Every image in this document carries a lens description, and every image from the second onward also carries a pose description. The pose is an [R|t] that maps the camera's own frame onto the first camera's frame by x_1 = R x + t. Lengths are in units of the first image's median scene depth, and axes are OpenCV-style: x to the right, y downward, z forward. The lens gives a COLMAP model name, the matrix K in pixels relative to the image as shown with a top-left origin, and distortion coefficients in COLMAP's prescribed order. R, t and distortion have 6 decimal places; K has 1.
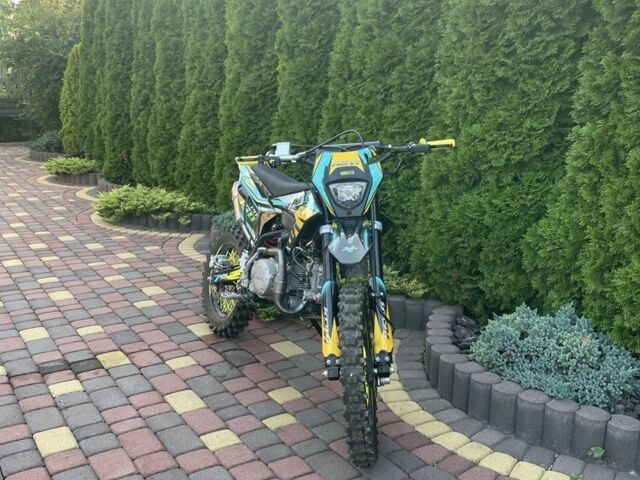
lens RADIAL K [[640.6, 0, 322.0], [0, 640.6, 247.9], [0, 0, 1]] dist [0.105581, -0.184143]
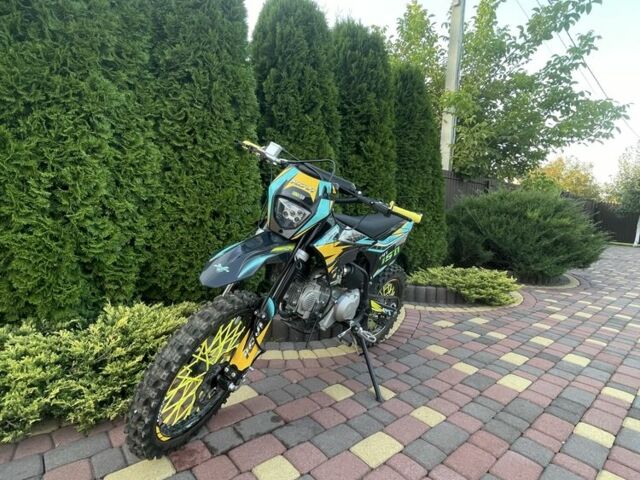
lens RADIAL K [[343.5, 0, 319.2], [0, 343.5, 237.8], [0, 0, 1]] dist [-0.007760, 0.001655]
pose [[-0.134441, -0.106180, 0.985216, -0.506861], [0.179093, 0.975266, 0.129547, -0.104284], [-0.974603, 0.193861, -0.112099, 0.838649]]
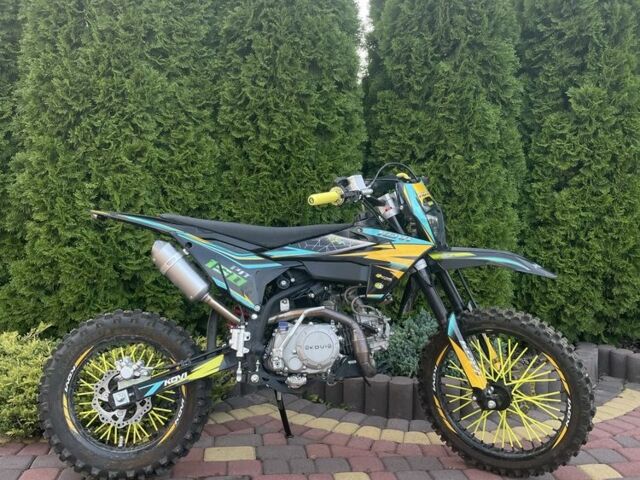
lens RADIAL K [[640.6, 0, 322.0], [0, 640.6, 247.9], [0, 0, 1]] dist [0.105581, -0.184143]
pose [[0.424722, -0.092672, 0.900568, -0.630468], [0.195249, 0.980714, 0.008837, -0.062008], [-0.884019, 0.172082, 0.434625, 0.499094]]
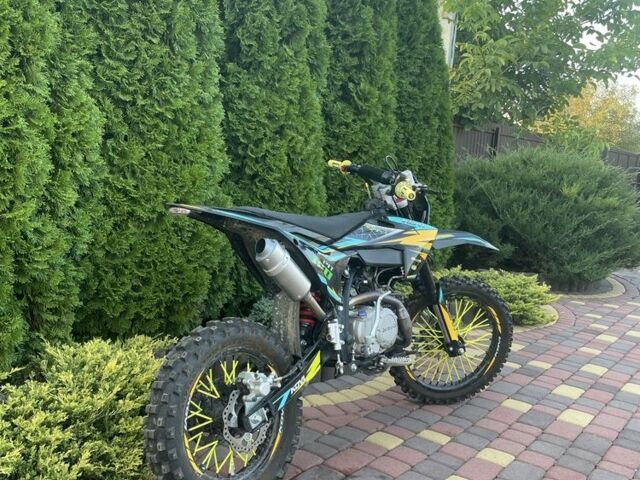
lens RADIAL K [[640.6, 0, 322.0], [0, 640.6, 247.9], [0, 0, 1]] dist [0.105581, -0.184143]
pose [[-0.359222, -0.170211, 0.917599, -0.666872], [0.133670, 0.963705, 0.231093, -0.213635], [-0.923630, 0.205670, -0.323432, 1.062770]]
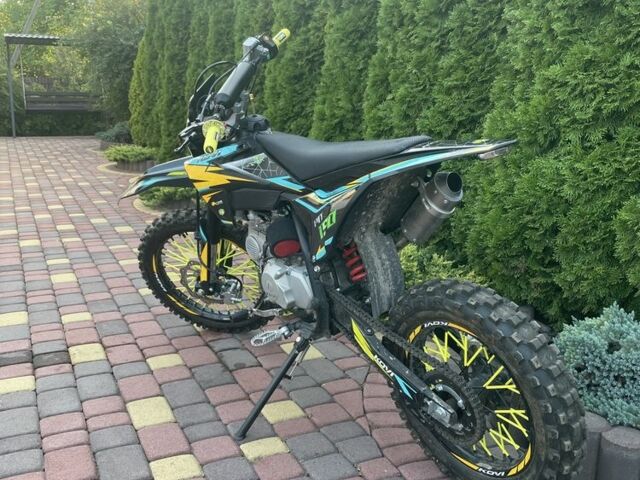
lens RADIAL K [[643.2, 0, 325.7], [0, 643.2, 239.6], [0, 0, 1]] dist [0.082938, -0.115325]
pose [[0.991928, 0.028662, -0.123519, 0.066080], [-0.031336, 0.999313, -0.019765, 0.032325], [0.122868, 0.023476, 0.992145, 0.198776]]
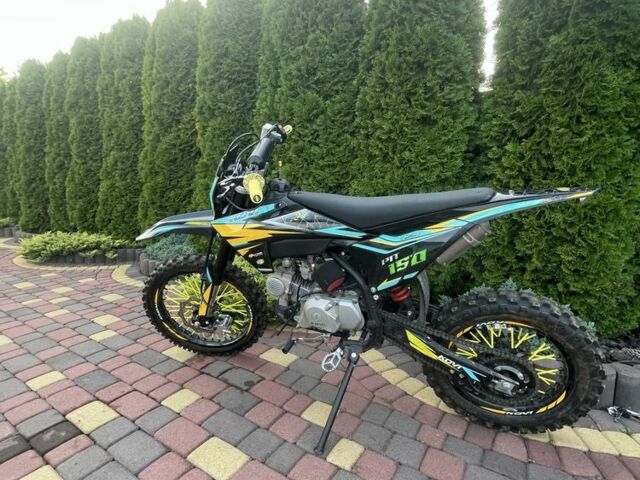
lens RADIAL K [[343.5, 0, 319.2], [0, 343.5, 237.8], [0, 0, 1]] dist [-0.007760, 0.001655]
pose [[0.911022, -0.074607, 0.405551, -0.194458], [0.103515, 0.993381, -0.049786, -0.002774], [-0.399153, 0.087337, 0.912715, 0.413751]]
